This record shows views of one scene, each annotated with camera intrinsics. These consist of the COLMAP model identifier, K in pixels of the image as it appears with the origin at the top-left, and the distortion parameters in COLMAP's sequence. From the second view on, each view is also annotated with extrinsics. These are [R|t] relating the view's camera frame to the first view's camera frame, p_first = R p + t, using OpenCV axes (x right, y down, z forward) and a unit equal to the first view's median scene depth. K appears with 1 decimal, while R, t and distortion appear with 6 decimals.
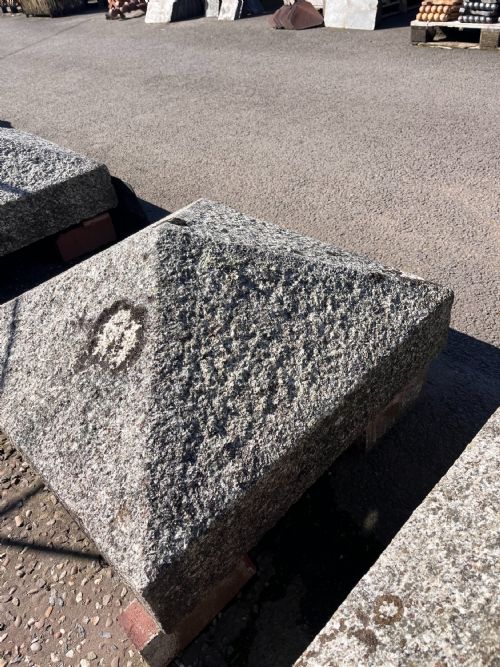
lens RADIAL K [[506.5, 0, 251.7], [0, 506.5, 336.3], [0, 0, 1]] dist [0.065072, -0.094099]
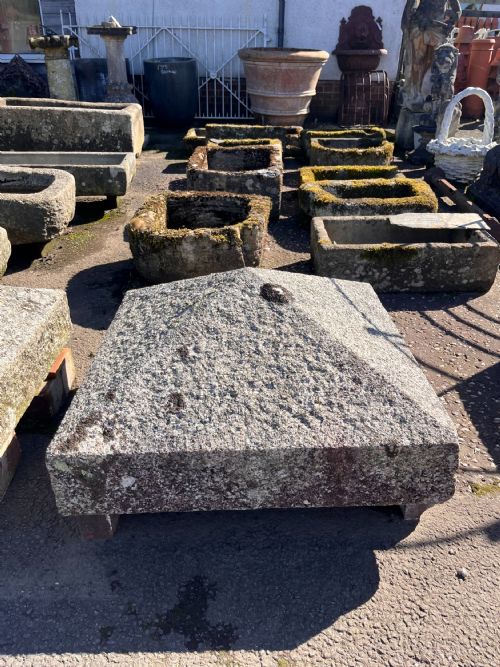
lens RADIAL K [[506.5, 0, 249.4], [0, 506.5, 333.7], [0, 0, 1]] dist [0.065072, -0.094099]
pose [[-0.685859, 0.457958, -0.565573, 0.648757], [-0.390589, 0.424094, 0.817059, -1.243573], [0.614034, 0.781293, -0.111995, 1.328957]]
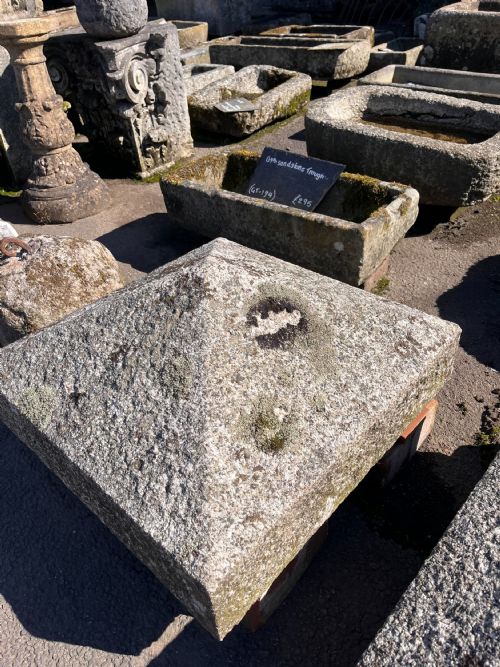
lens RADIAL K [[506.5, 0, 246.2], [0, 506.5, 337.4], [0, 0, 1]] dist [0.065072, -0.094099]
pose [[-0.980175, 0.180035, 0.082727, 0.421502], [0.121597, 0.216947, 0.968581, -0.845187], [0.156431, 0.959438, -0.234537, 0.834545]]
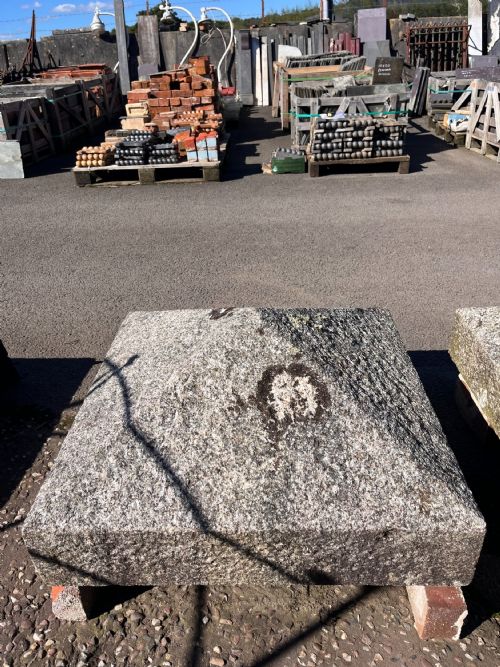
lens RADIAL K [[506.5, 0, 253.8], [0, 506.5, 339.3], [0, 0, 1]] dist [0.065072, -0.094099]
pose [[0.714497, -0.264086, 0.647883, -0.992302], [0.409485, 0.908697, -0.081189, -0.053821], [-0.567289, 0.323308, 0.757400, 0.144802]]
